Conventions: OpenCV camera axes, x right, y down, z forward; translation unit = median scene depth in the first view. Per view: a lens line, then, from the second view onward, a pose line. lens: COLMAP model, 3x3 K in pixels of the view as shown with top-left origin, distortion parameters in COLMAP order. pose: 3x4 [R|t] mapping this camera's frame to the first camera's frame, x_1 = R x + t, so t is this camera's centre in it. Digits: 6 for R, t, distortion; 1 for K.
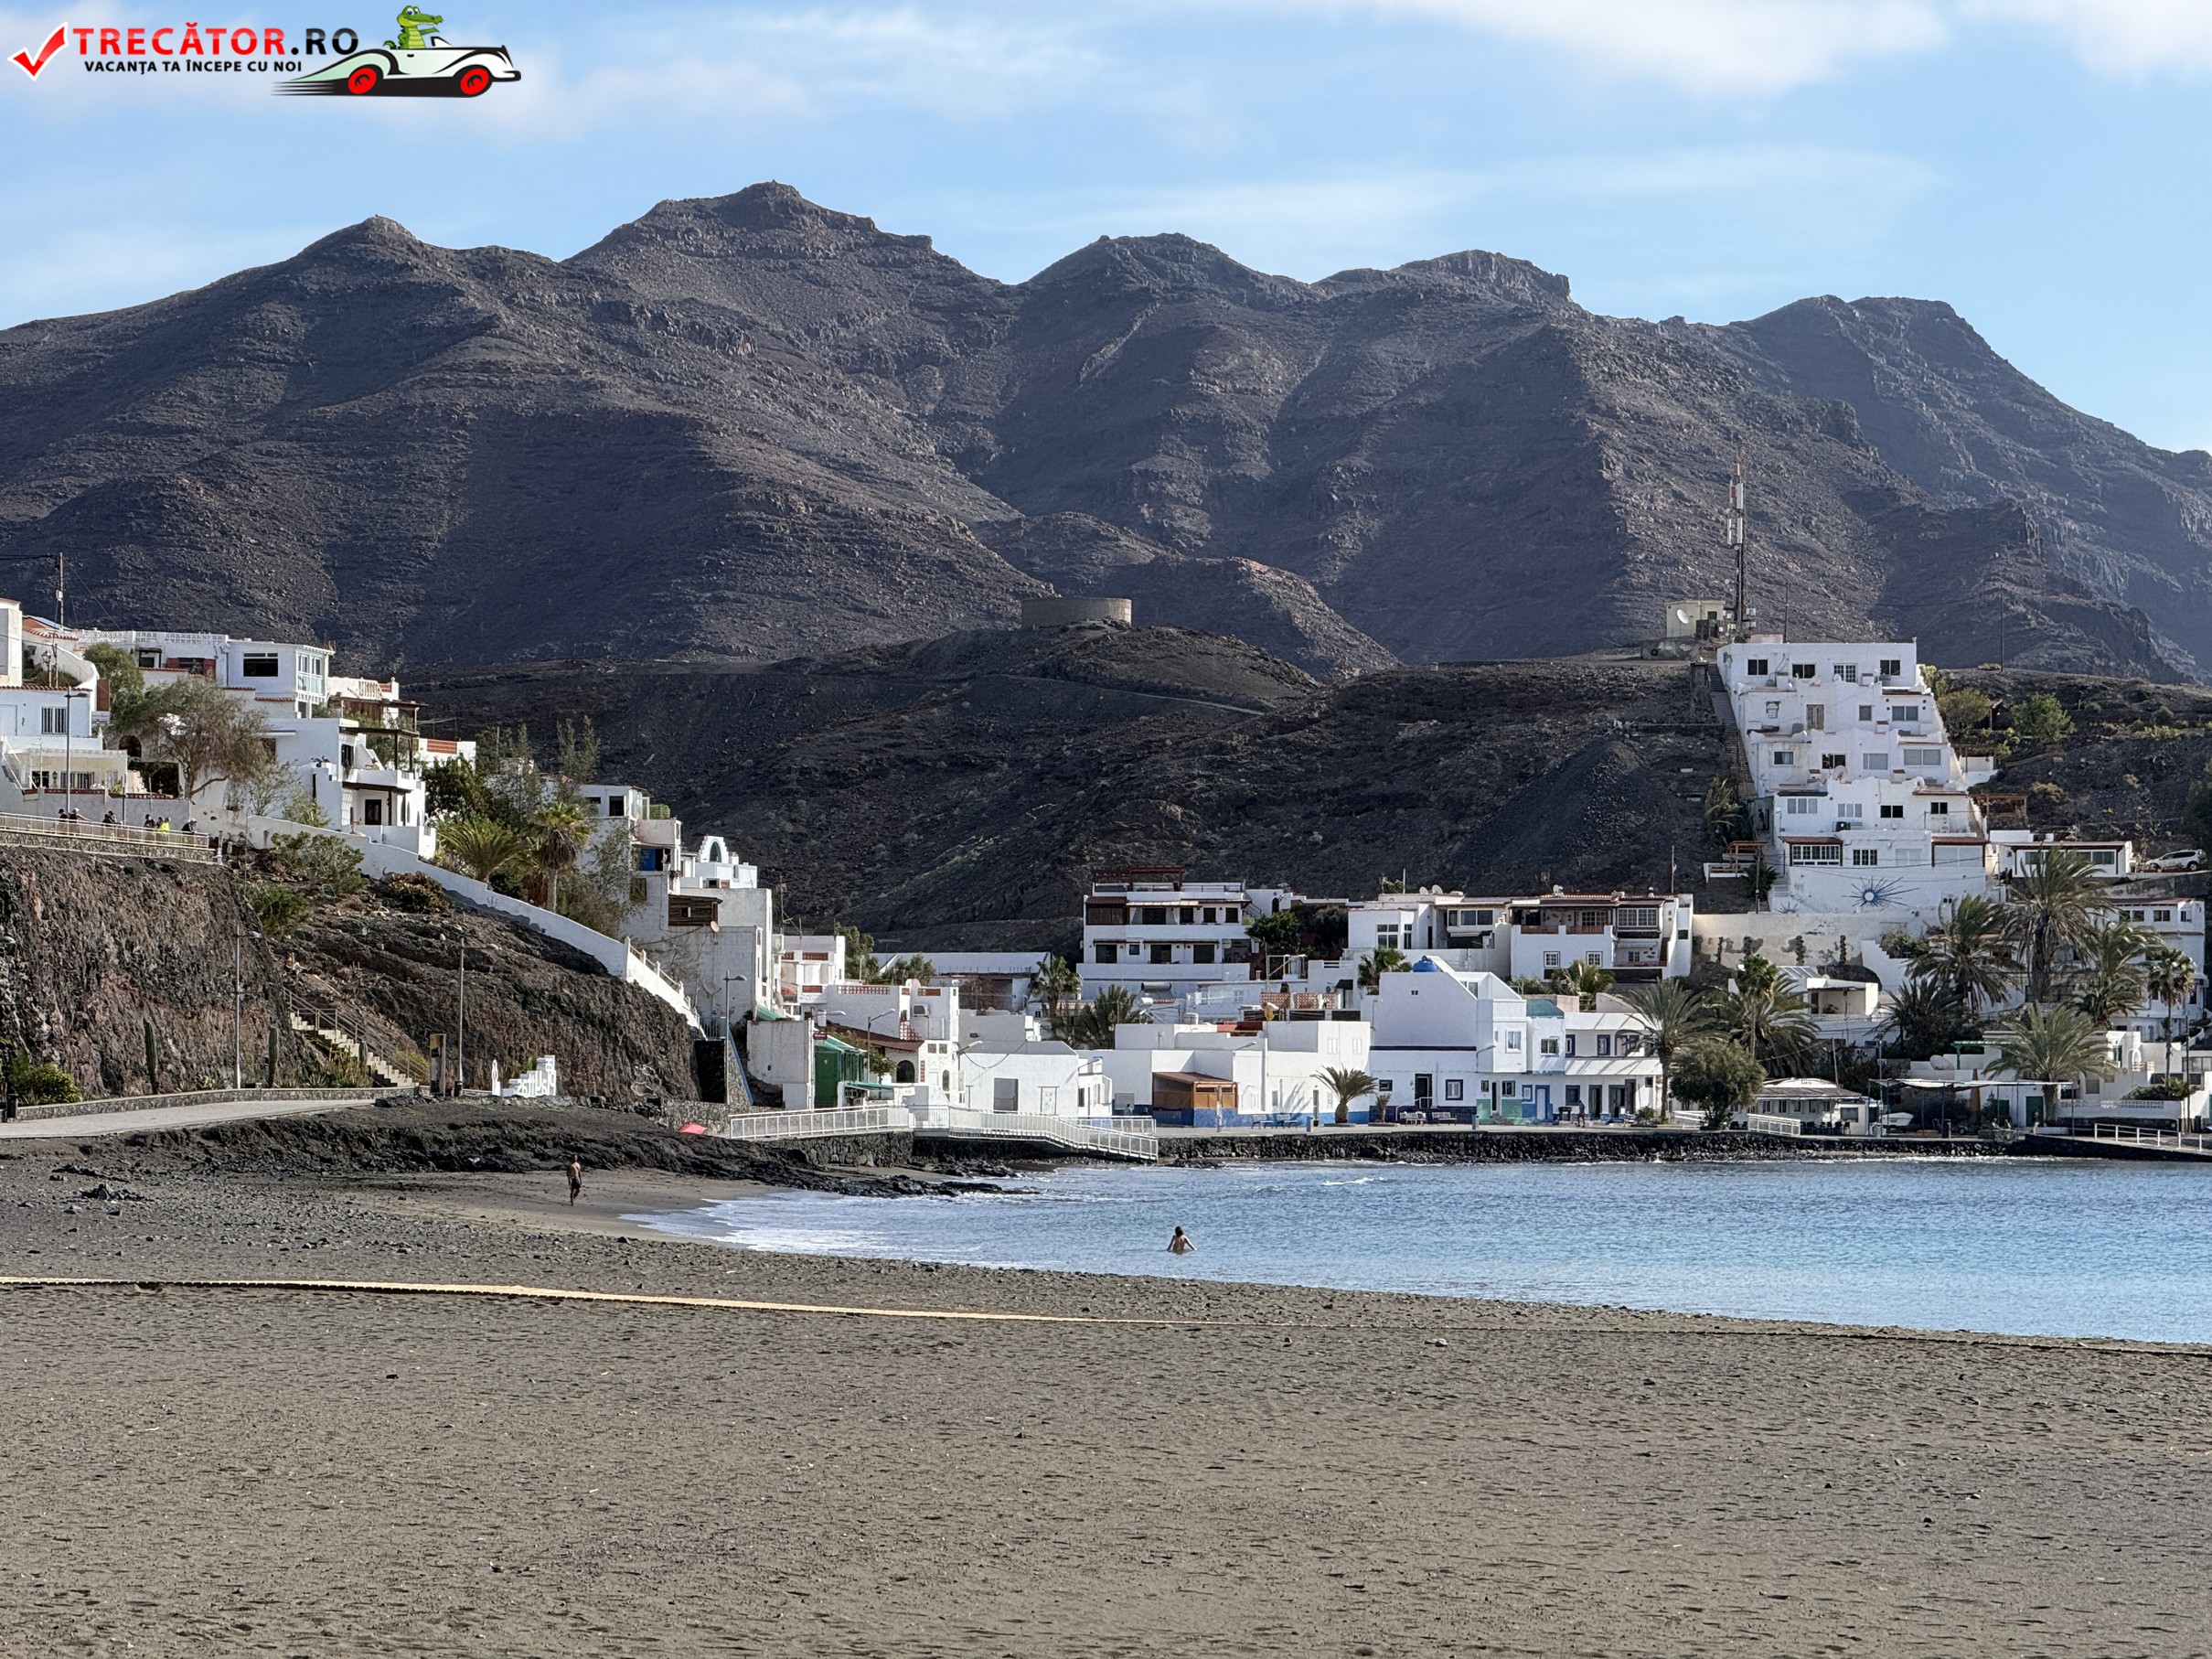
lens RADIAL K [[7905.5, 0, 1106.0], [0, 7905.5, 829.5], [0, 0, 1]] dist [0.181645, 0.352044]
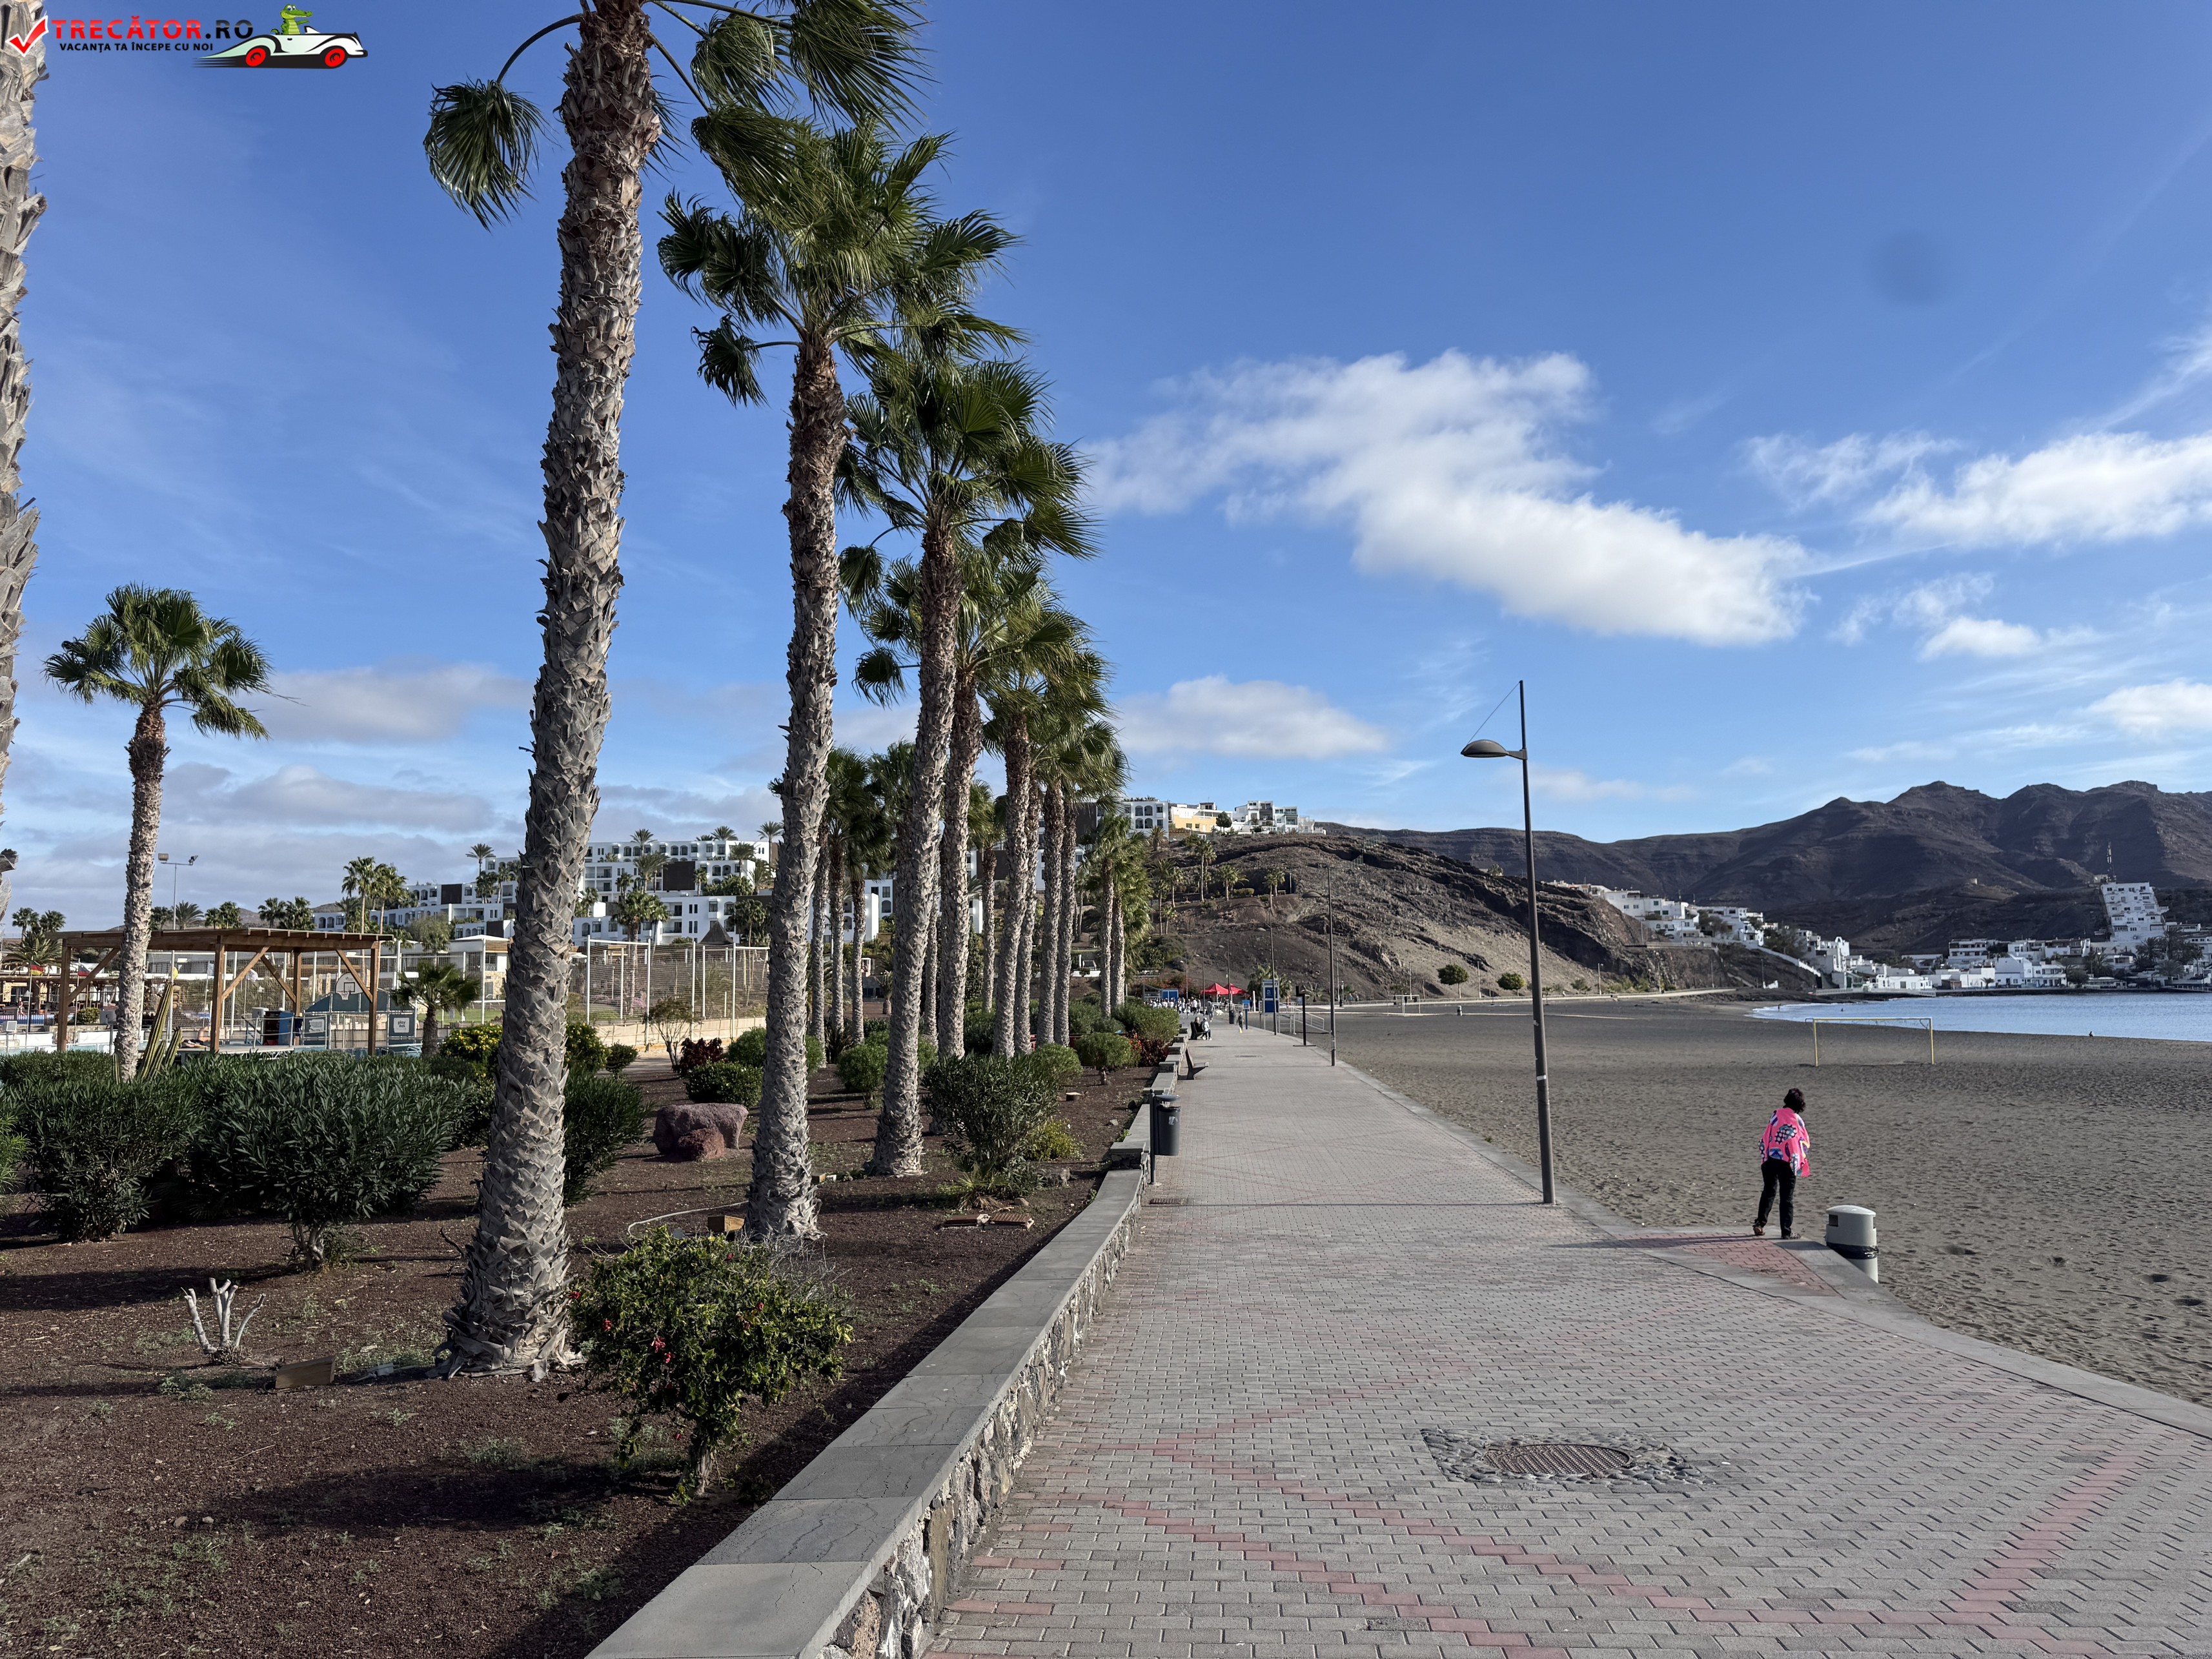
lens RADIAL K [[1565.6, 0, 1074.1], [0, 1565.6, 830.5], [0, 0, 1]] dist [0.104661, -0.155880]
pose [[0.845649, -0.070733, -0.529031, 0.072158], [0.036255, 0.996503, -0.075283, -0.007131], [0.532506, 0.044483, 0.845256, -0.157339]]
